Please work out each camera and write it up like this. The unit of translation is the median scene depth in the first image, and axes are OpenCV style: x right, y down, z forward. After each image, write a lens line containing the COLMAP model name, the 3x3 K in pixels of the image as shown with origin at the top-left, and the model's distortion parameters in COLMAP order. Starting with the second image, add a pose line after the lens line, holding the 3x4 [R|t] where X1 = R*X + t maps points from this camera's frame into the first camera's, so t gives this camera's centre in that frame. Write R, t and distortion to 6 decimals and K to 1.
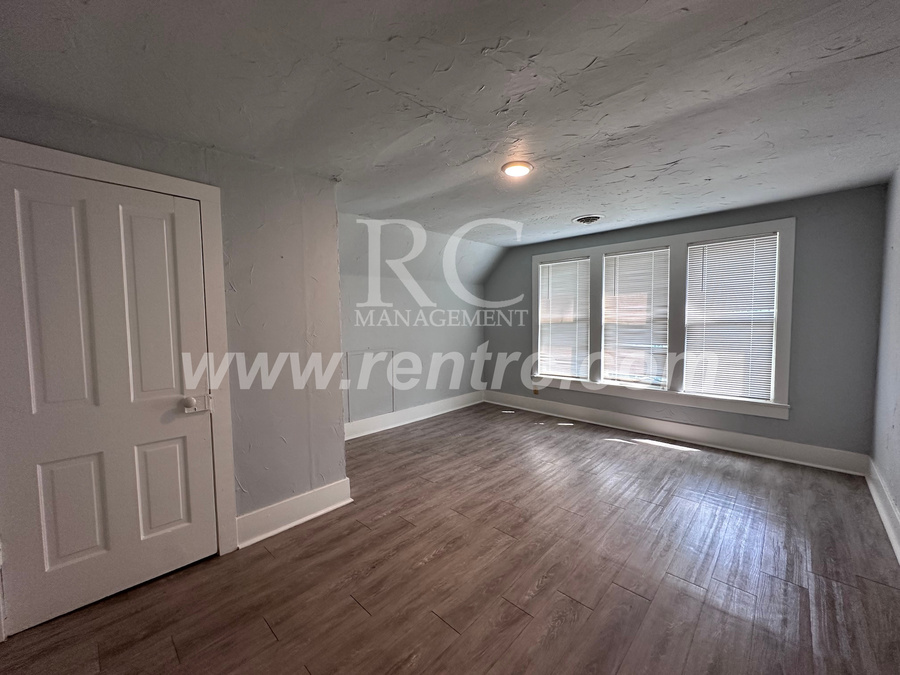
lens RADIAL K [[362.0, 0, 452.4], [0, 362.0, 335.4], [0, 0, 1]] dist [-0.002167, -0.000159]
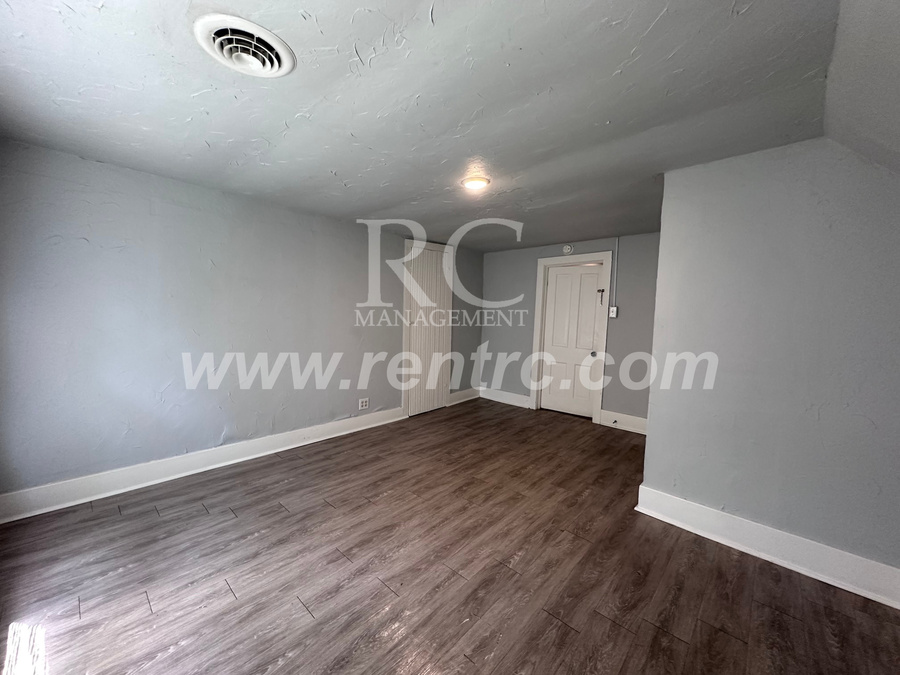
lens RADIAL K [[362.0, 0, 453.0], [0, 362.0, 335.7], [0, 0, 1]] dist [-0.002167, -0.000159]
pose [[-0.999765, -0.008195, -0.020057, 0.231377], [-0.010599, 0.992370, 0.122841, -0.110906], [0.018898, 0.123025, -0.992224, 1.904362]]
